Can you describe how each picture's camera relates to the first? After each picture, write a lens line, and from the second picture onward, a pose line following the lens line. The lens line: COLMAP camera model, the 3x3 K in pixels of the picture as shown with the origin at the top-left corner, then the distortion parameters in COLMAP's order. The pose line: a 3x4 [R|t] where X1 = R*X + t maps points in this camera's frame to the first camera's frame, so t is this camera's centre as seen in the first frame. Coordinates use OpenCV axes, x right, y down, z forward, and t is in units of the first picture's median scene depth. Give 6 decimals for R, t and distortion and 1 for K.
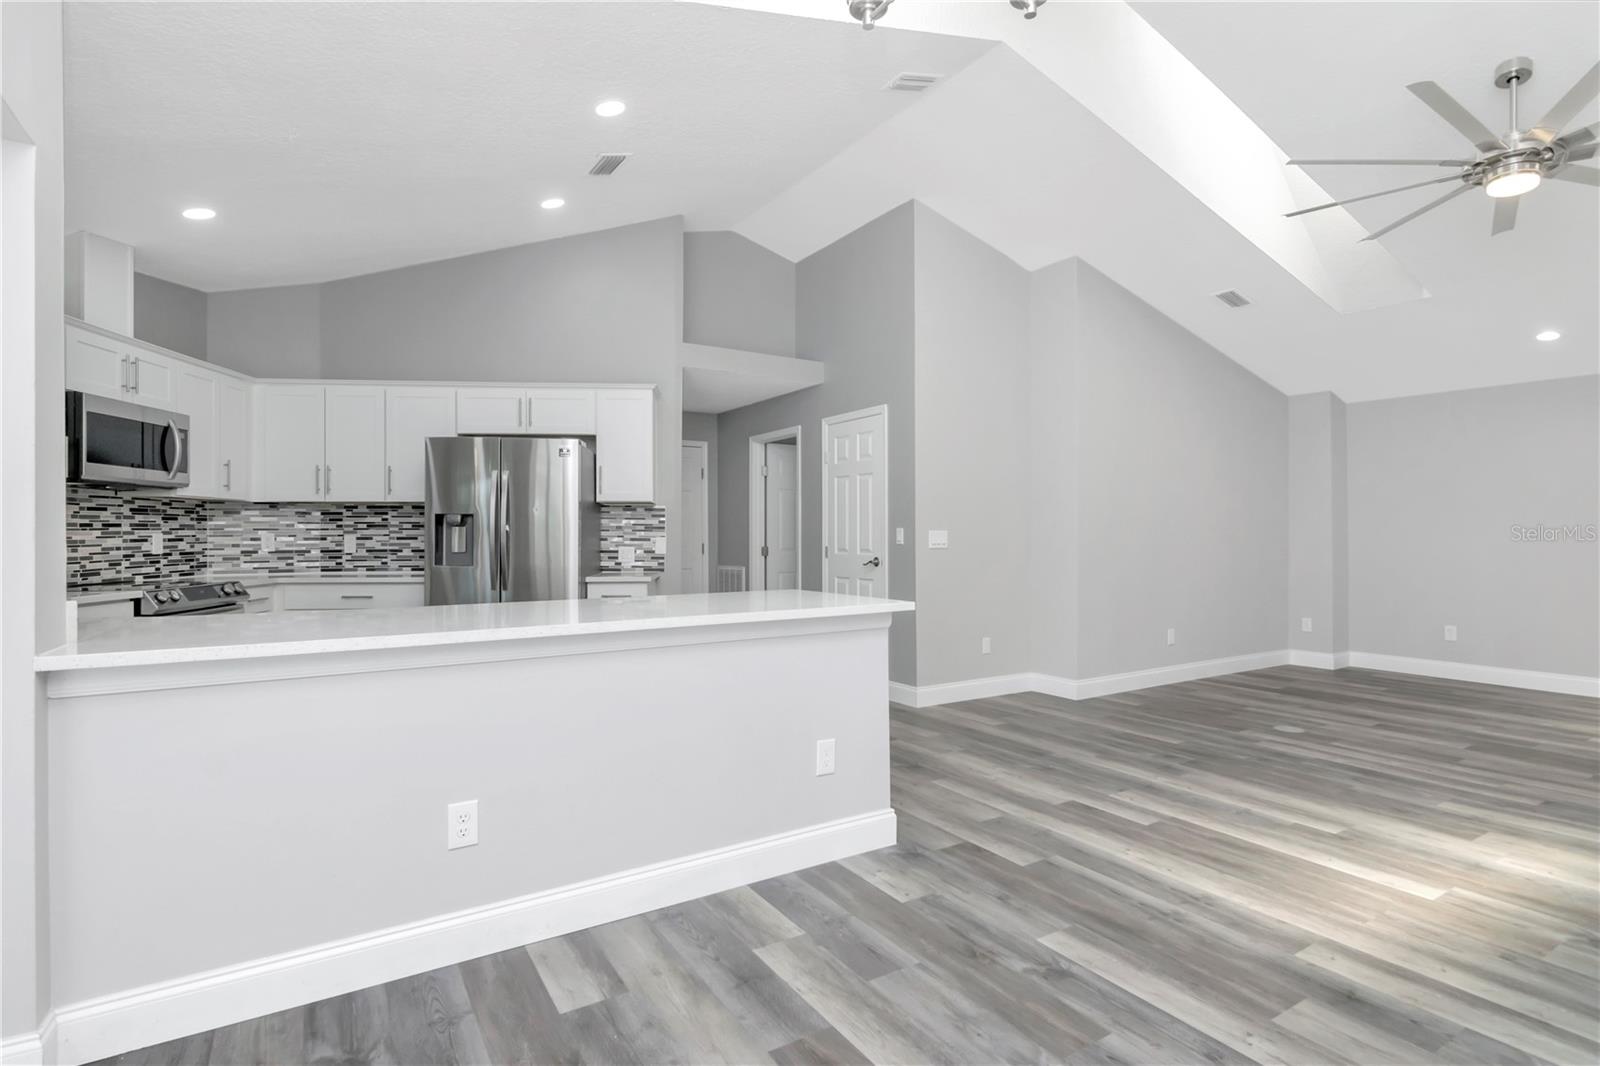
lens RADIAL K [[785.0, 0, 800.0], [0, 785.0, 533.0], [0, 0, 1]] dist [-0.002286, -0.006376]
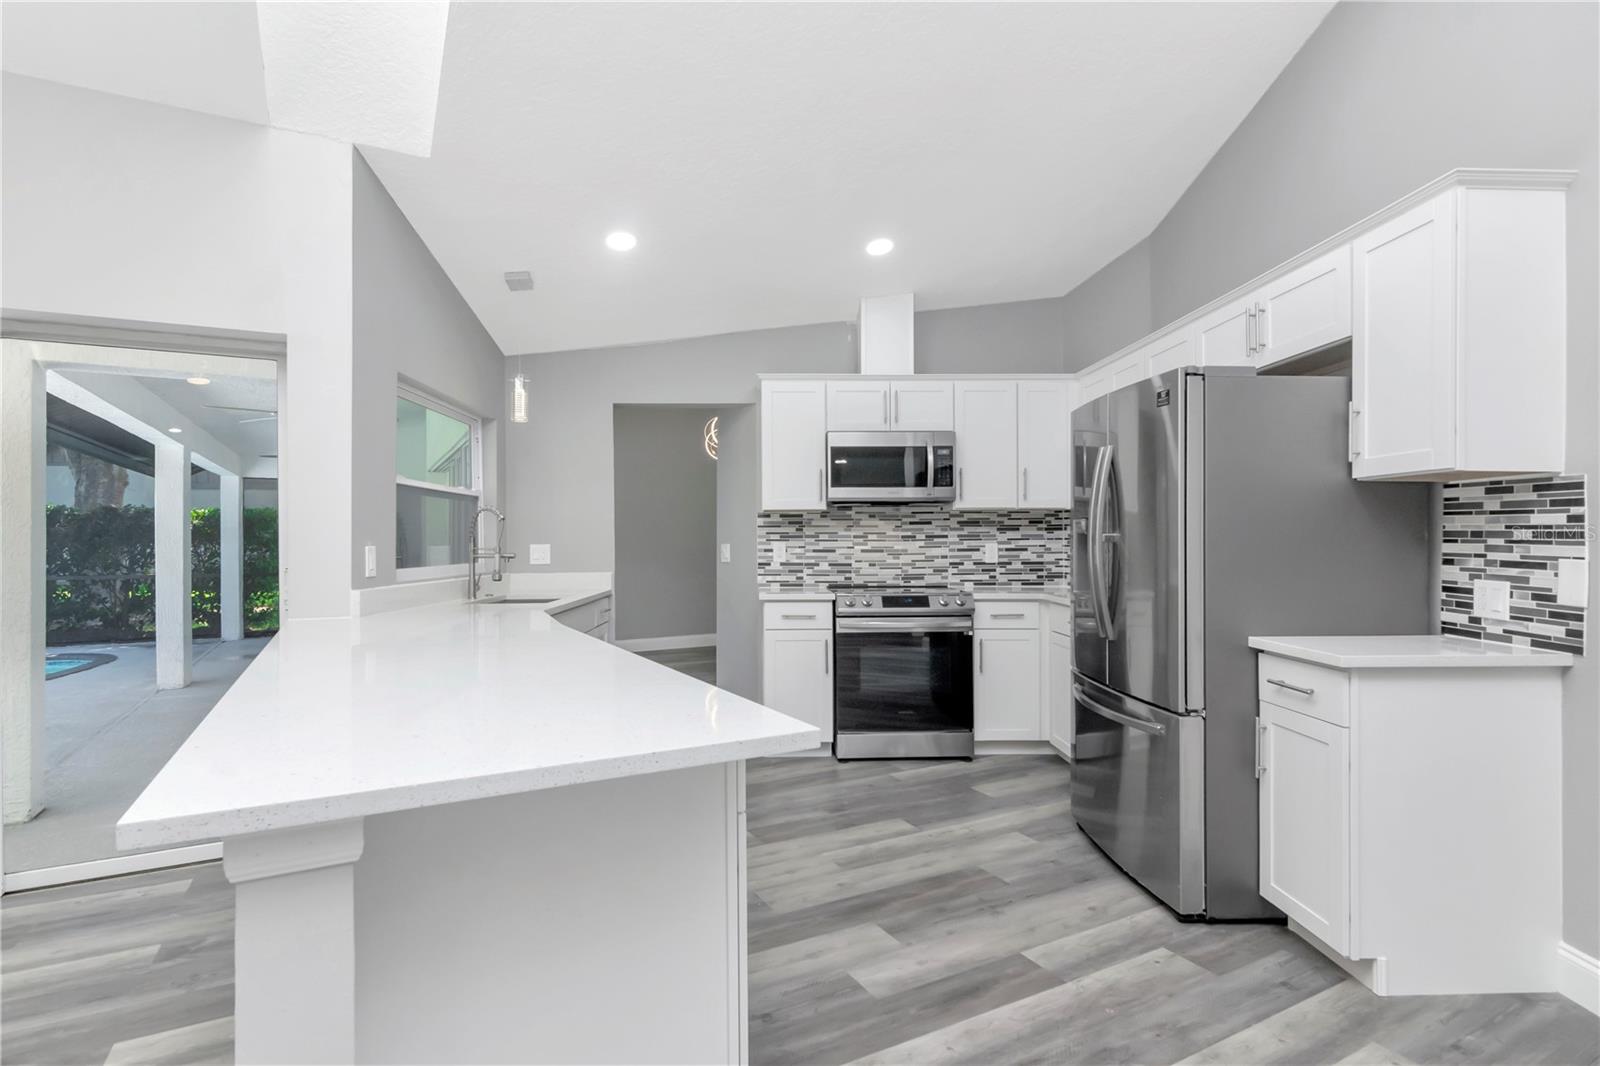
lens RADIAL K [[785.0, 0, 800.0], [0, 785.0, 533.0], [0, 0, 1]] dist [-0.002286, -0.006376]
pose [[-0.050970, -0.006089, -0.998682, 0.268149], [0.004101, 0.999972, -0.006306, -0.008374], [0.998692, -0.004417, -0.050943, 0.824895]]
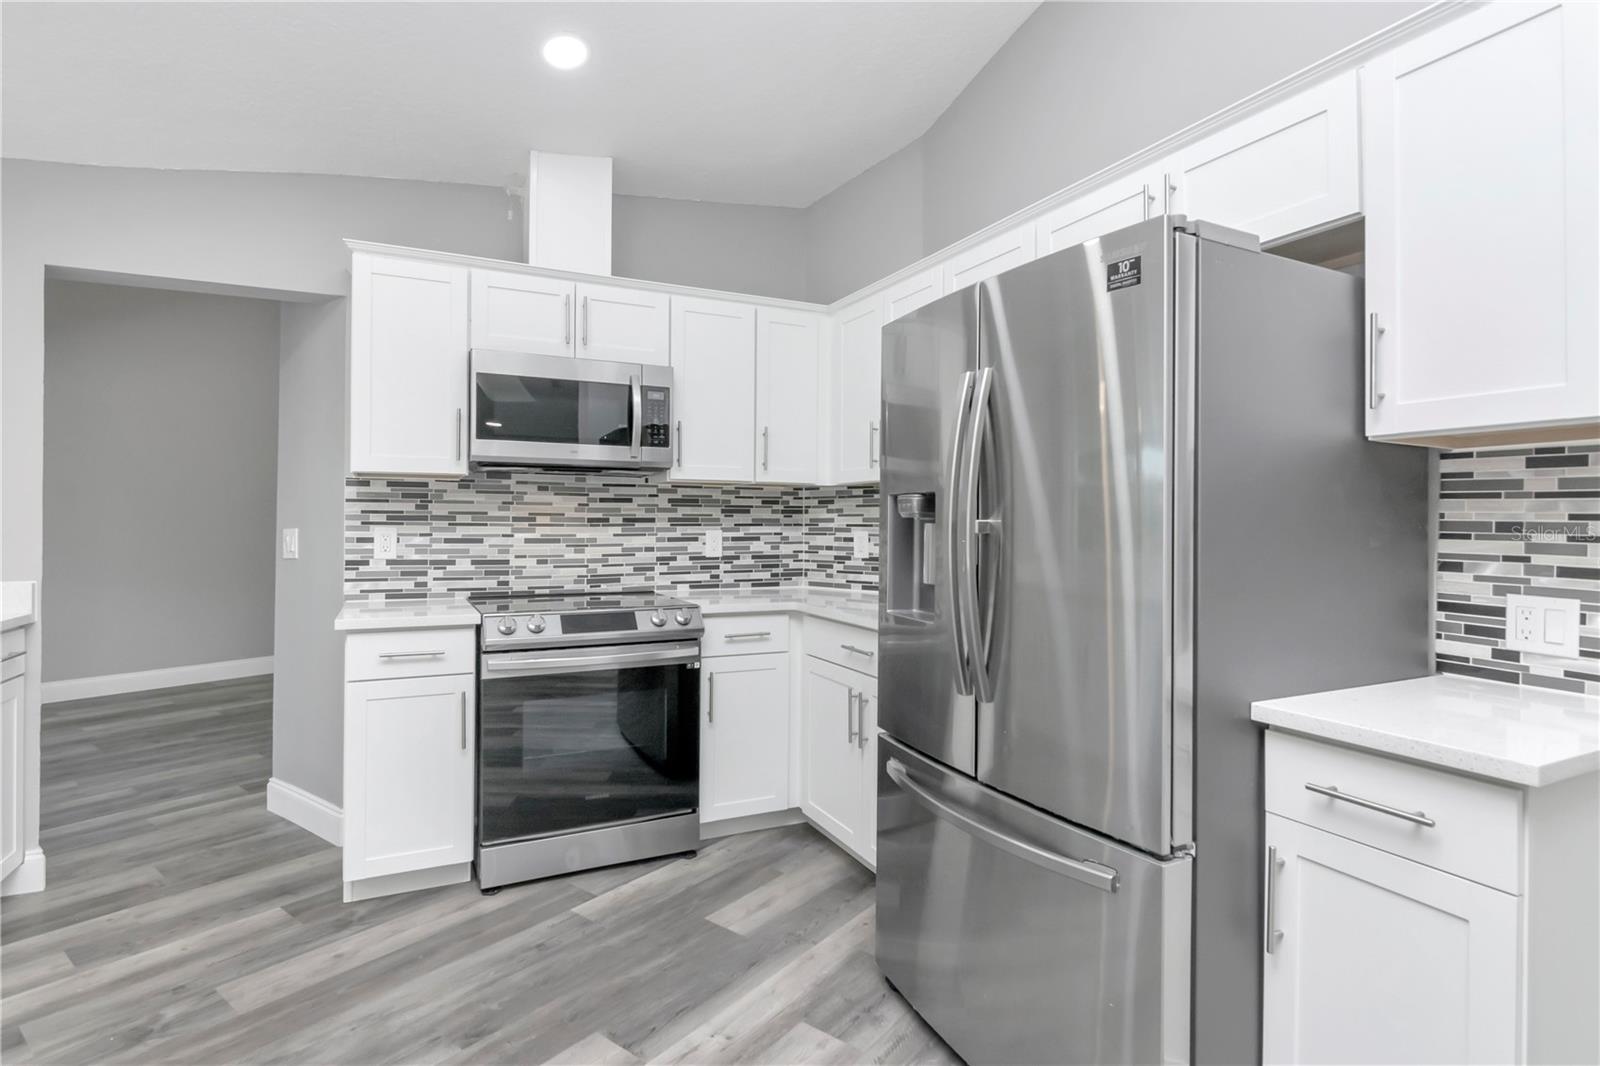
lens RADIAL K [[792.1, 0, 787.7], [0, 792.1, 519.2], [0, 0, 1]] dist [0.001363, -0.006345]
pose [[0.350326, 0.000167, -0.936628, -0.068075], [-0.006183, 0.999979, -0.002134, -0.009633], [0.936607, 0.006538, 0.350320, 0.825330]]
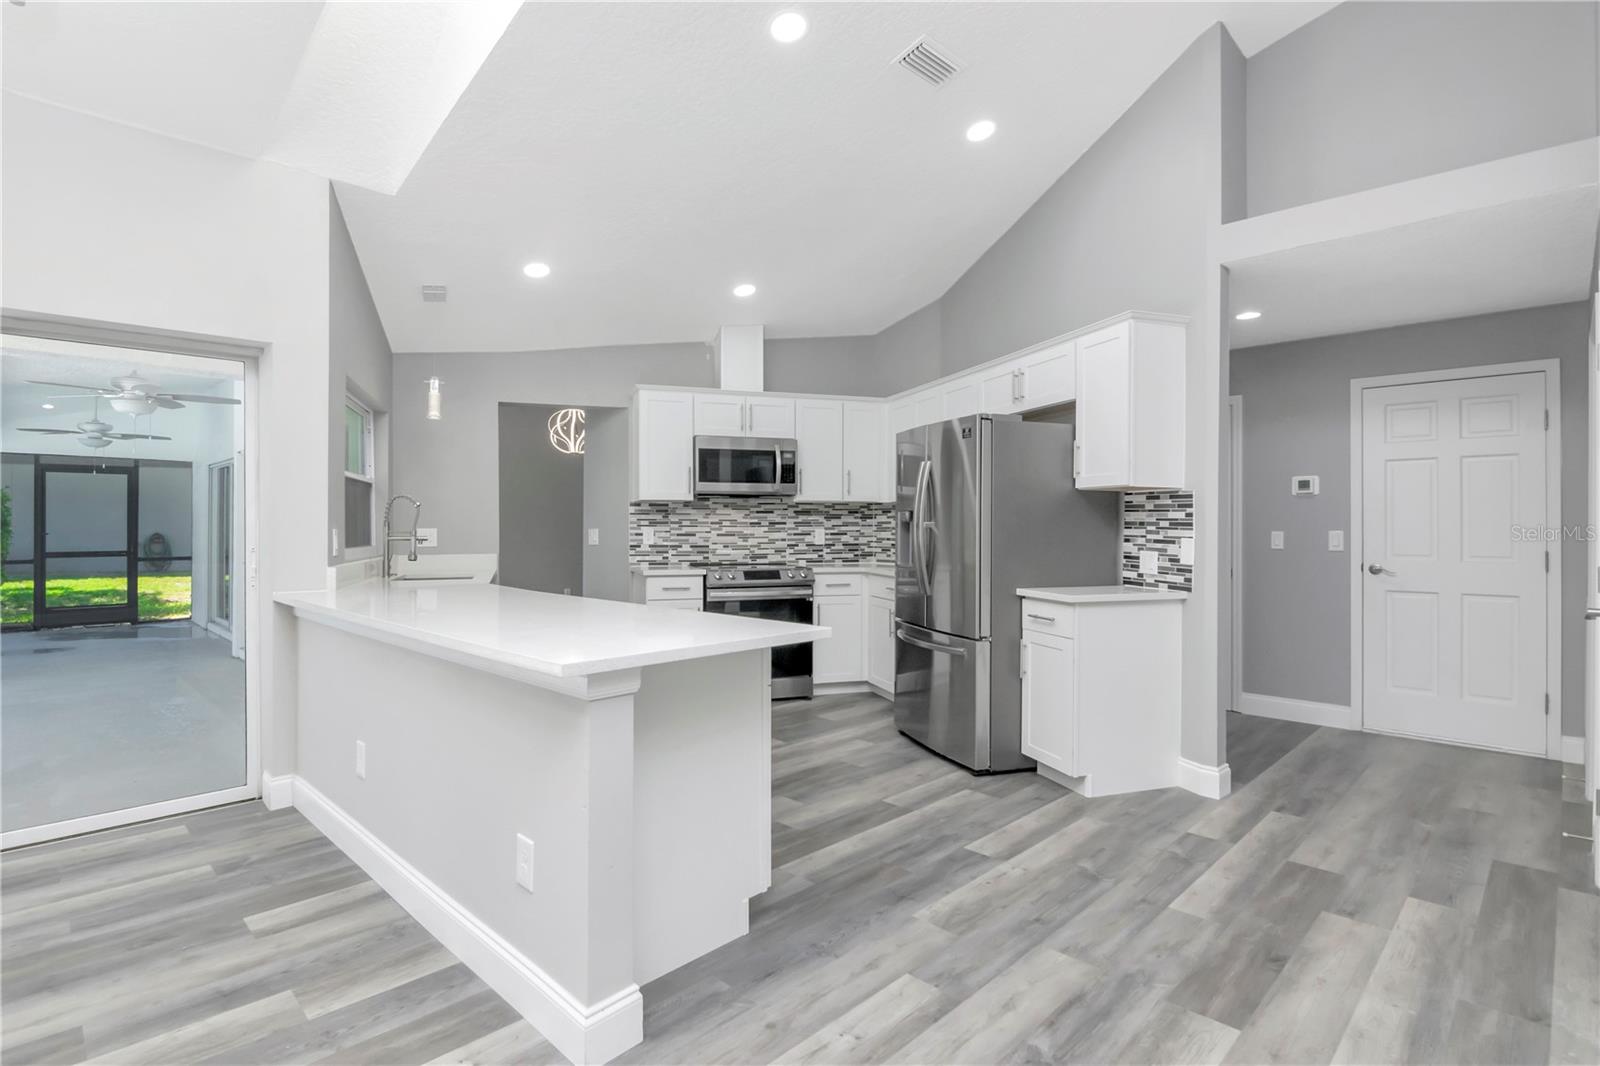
lens RADIAL K [[782.1, 0, 794.4], [0, 782.1, 539.7], [0, 0, 1]] dist [-0.000229, -0.009667]
pose [[0.229105, 0.019756, -0.973201, 0.475891], [0.000030, 0.999794, 0.020303, -0.008610], [0.973402, -0.004681, 0.229057, 0.679509]]
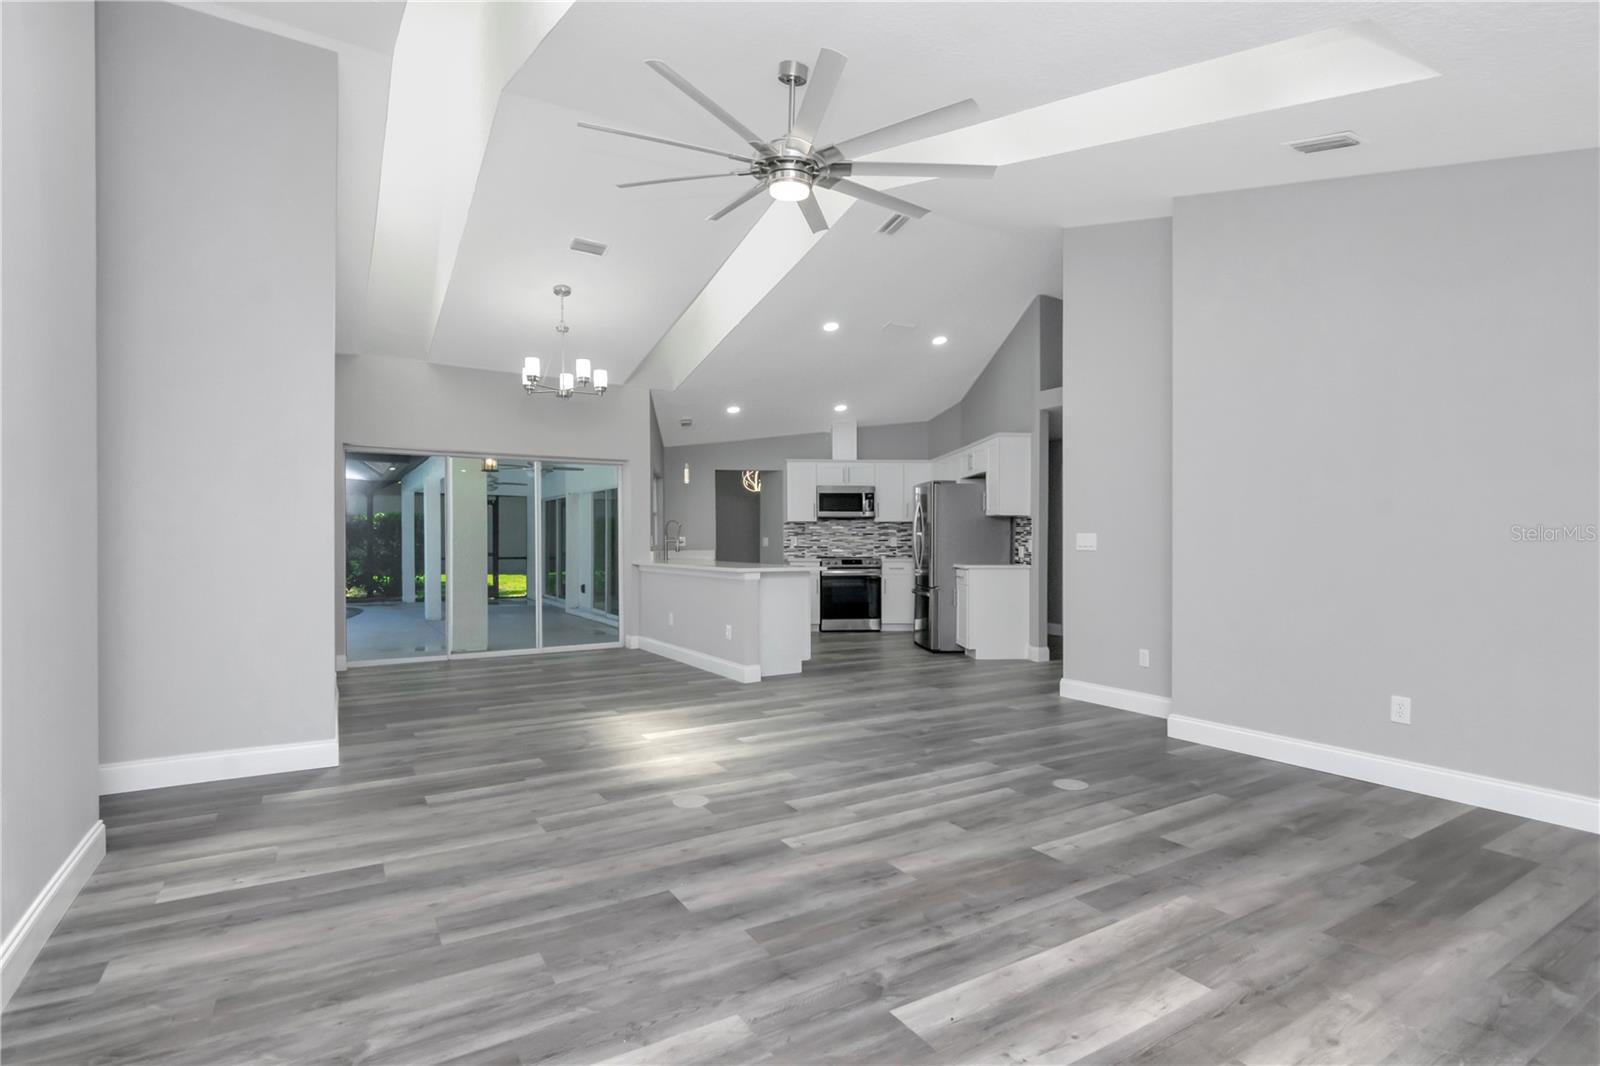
lens RADIAL K [[777.9, 0, 805.4], [0, 777.9, 559.7], [0, 0, 1]] dist [-0.004499, -0.000971]
pose [[-0.000244, 0.026595, -0.999646, 1.472263], [0.000388, 0.999646, 0.026595, 0.005085], [1.000000, -0.000381, -0.000254, 0.774993]]
